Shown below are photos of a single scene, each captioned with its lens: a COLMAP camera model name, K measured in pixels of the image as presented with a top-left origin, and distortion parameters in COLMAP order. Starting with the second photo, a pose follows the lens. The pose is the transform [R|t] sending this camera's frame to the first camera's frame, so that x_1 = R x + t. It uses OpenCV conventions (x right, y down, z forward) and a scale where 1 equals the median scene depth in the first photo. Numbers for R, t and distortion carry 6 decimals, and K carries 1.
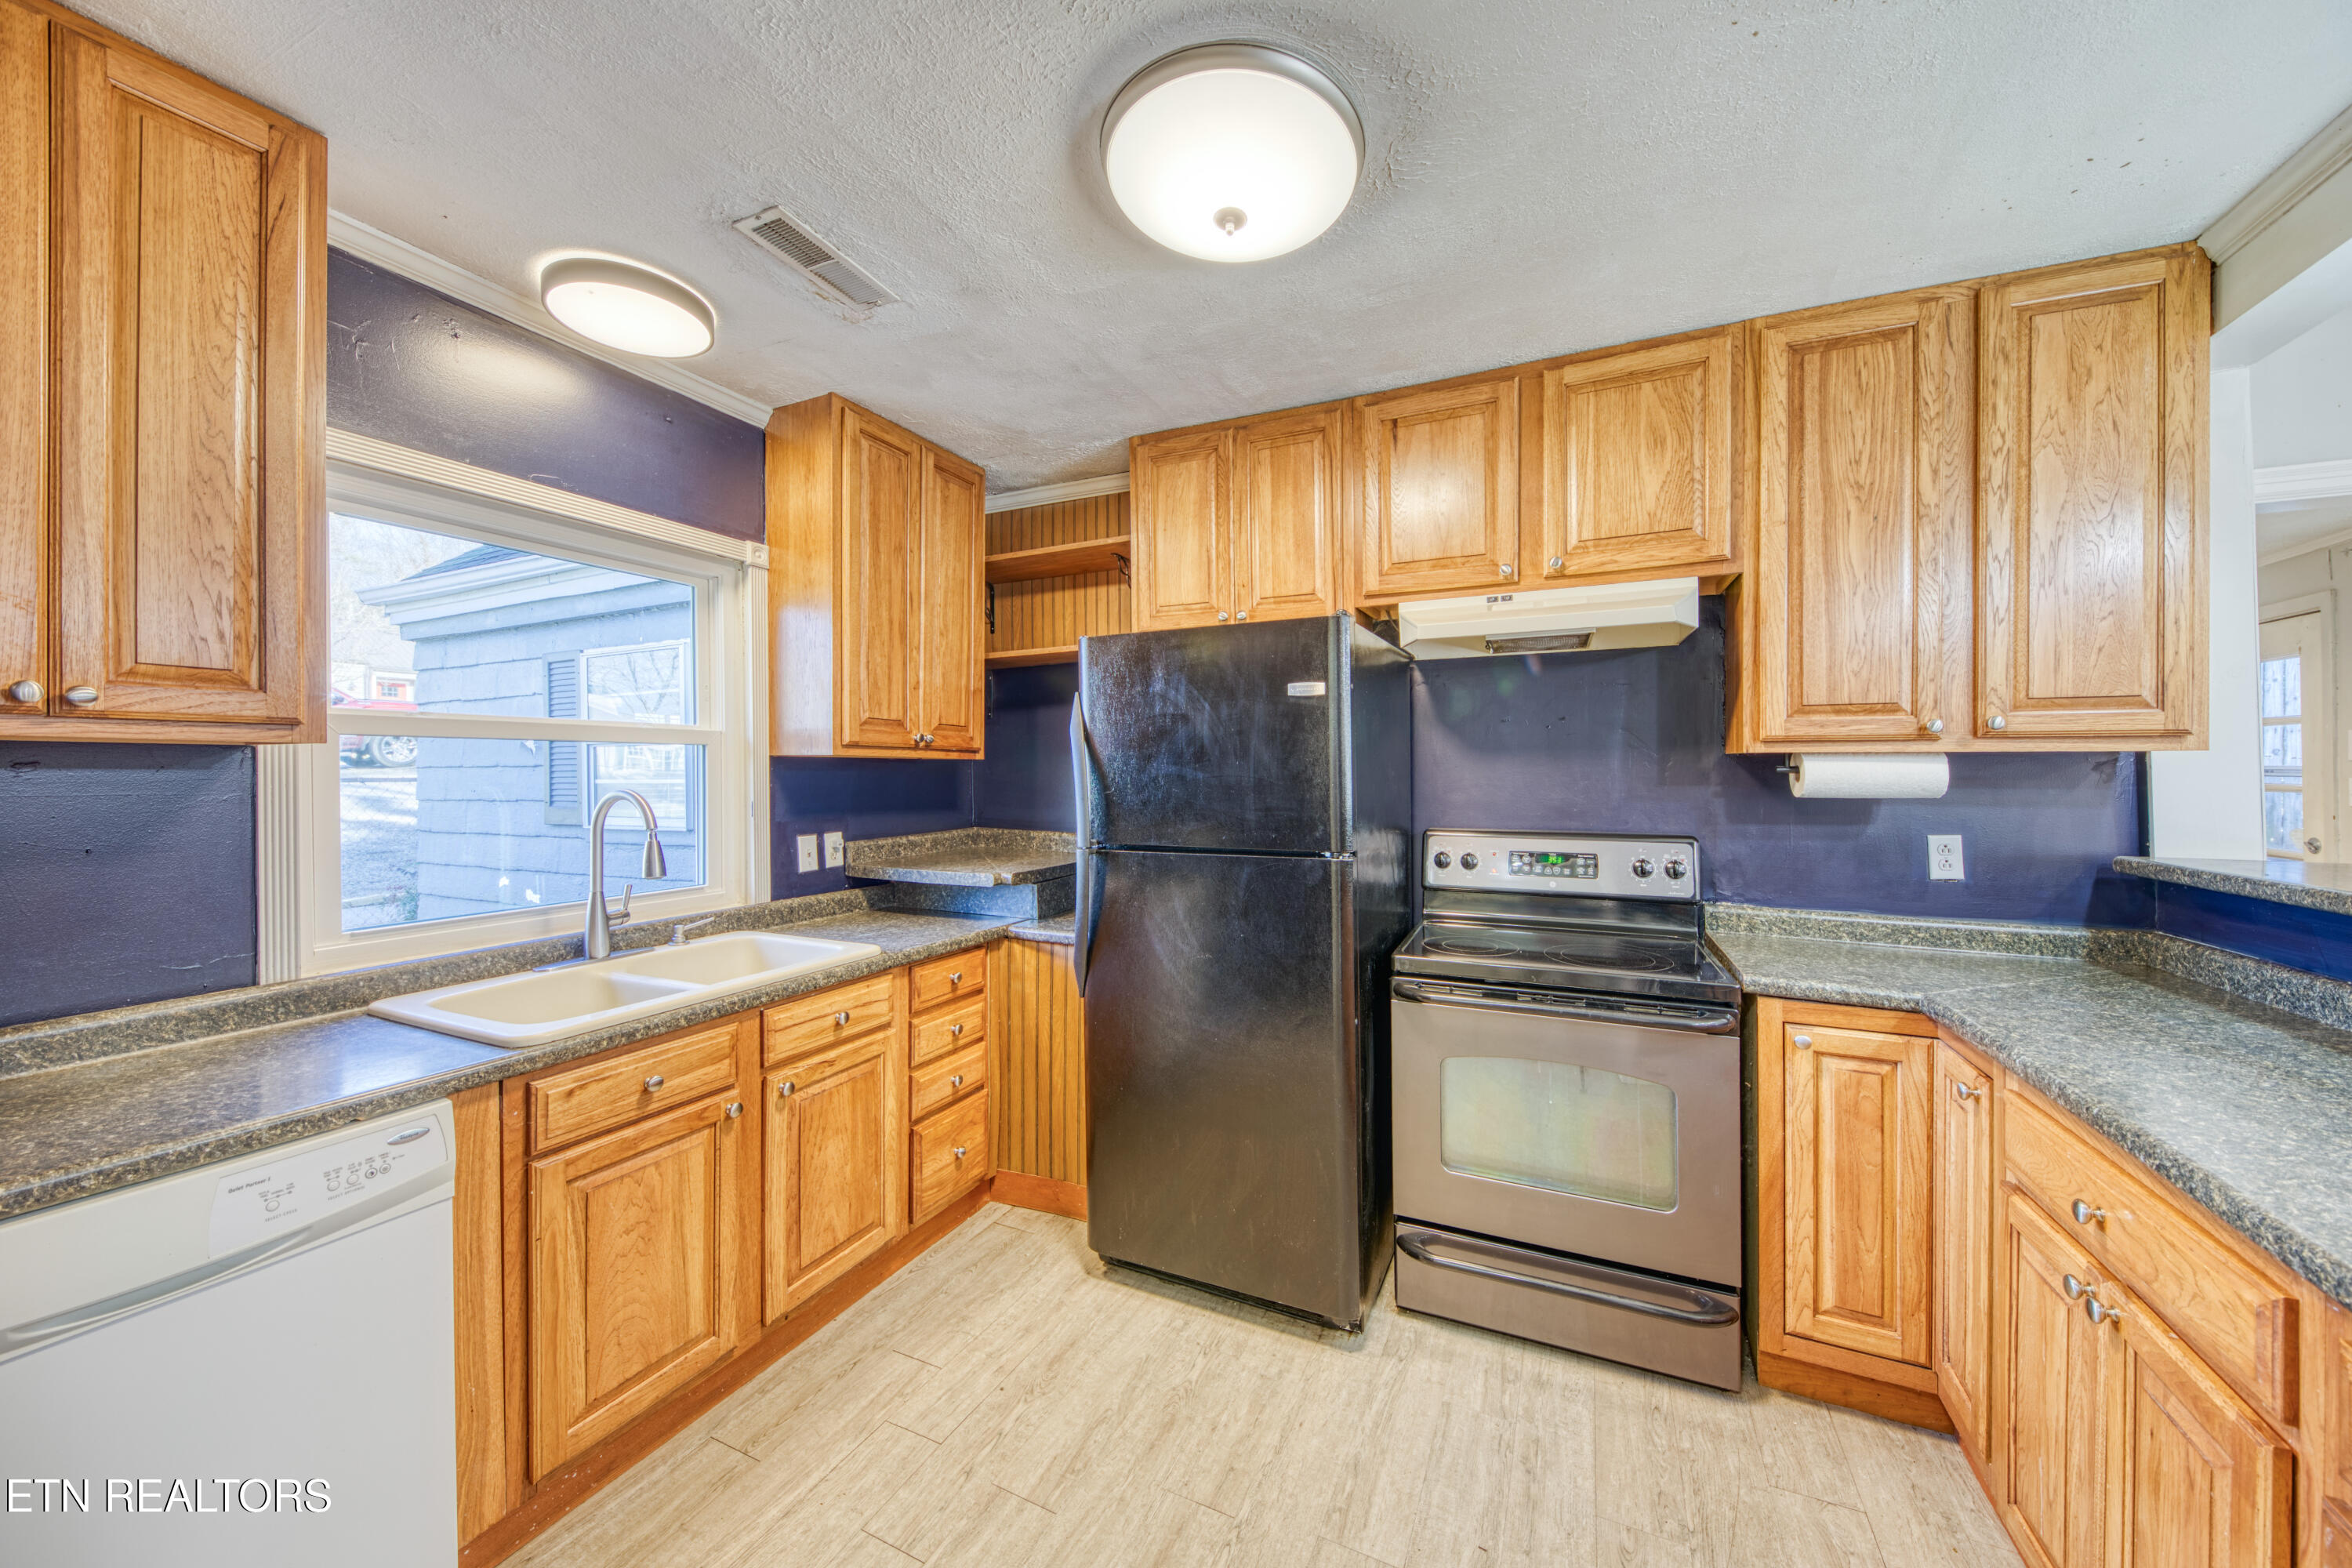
lens RADIAL K [[835.3, 0, 1179.4], [0, 835.3, 774.3], [0, 0, 1]] dist [0.000739, -0.000102]
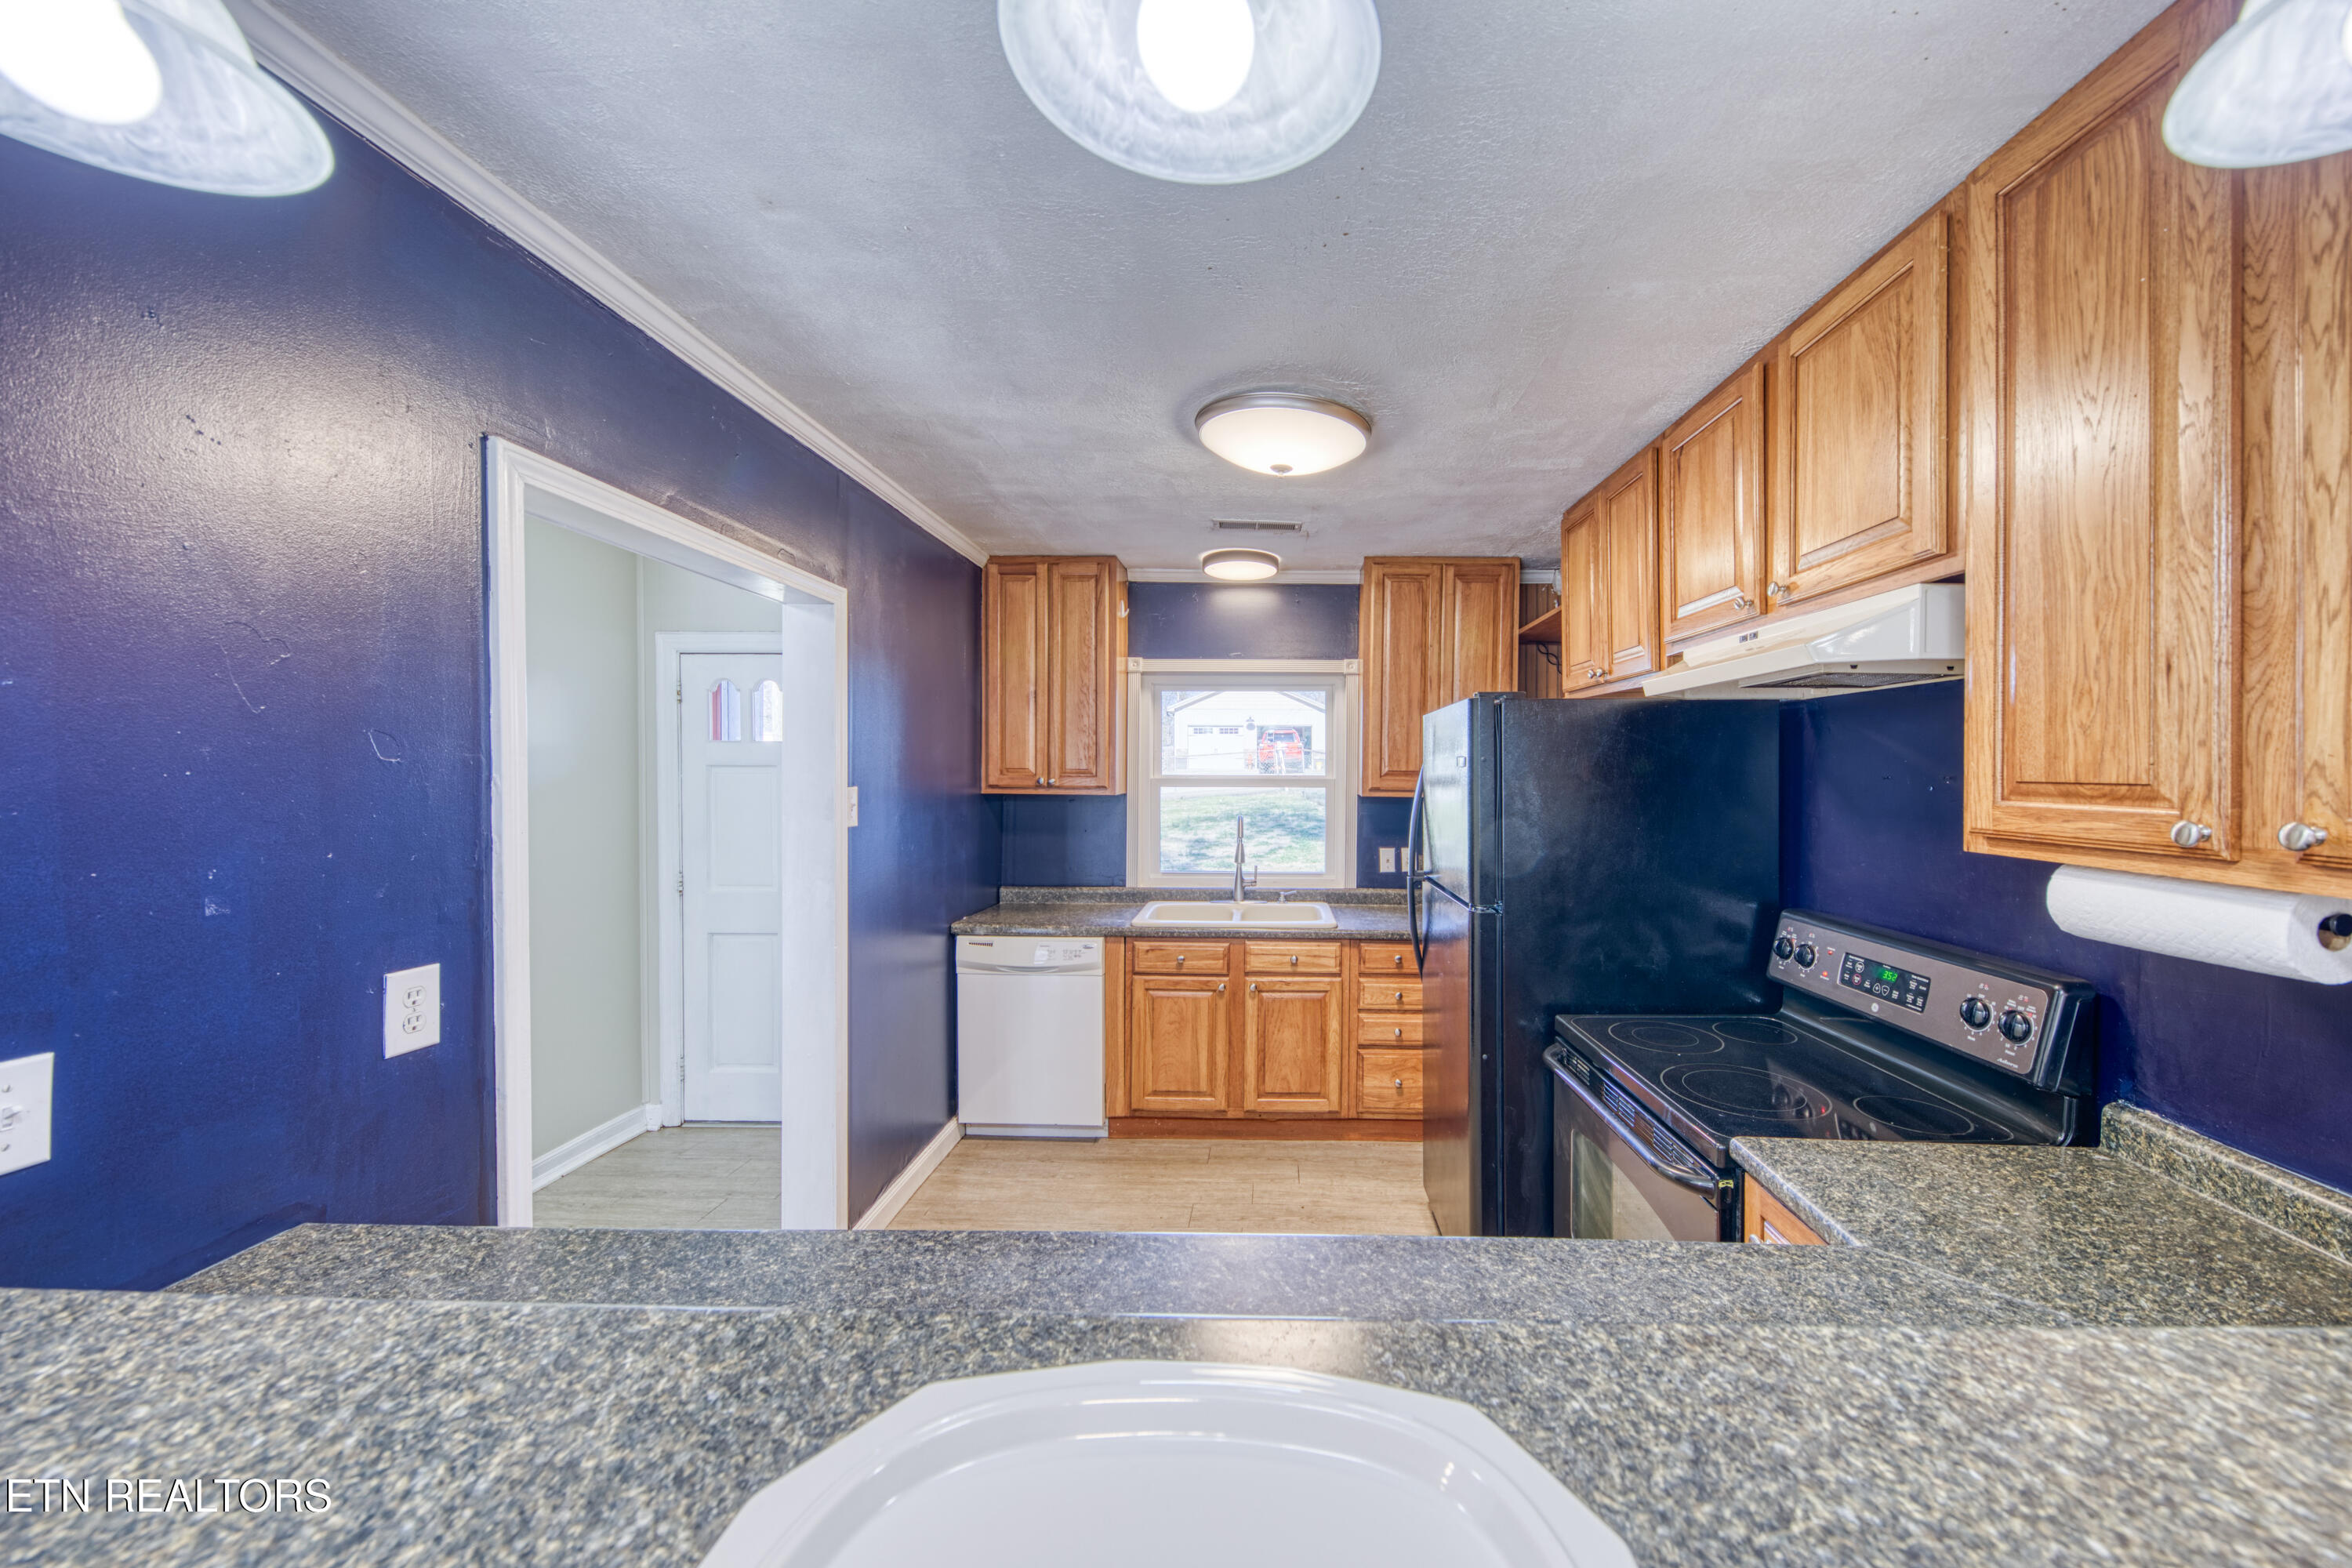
lens RADIAL K [[812.2, 0, 1237.7], [0, 812.2, 779.9], [0, 0, 1]] dist [-0.000115, -0.011753]
pose [[0.398080, 0.014209, -0.917241, 1.031899], [-0.005907, 0.999899, 0.012926, -0.086387], [0.917332, 0.000273, 0.398123, 0.248813]]
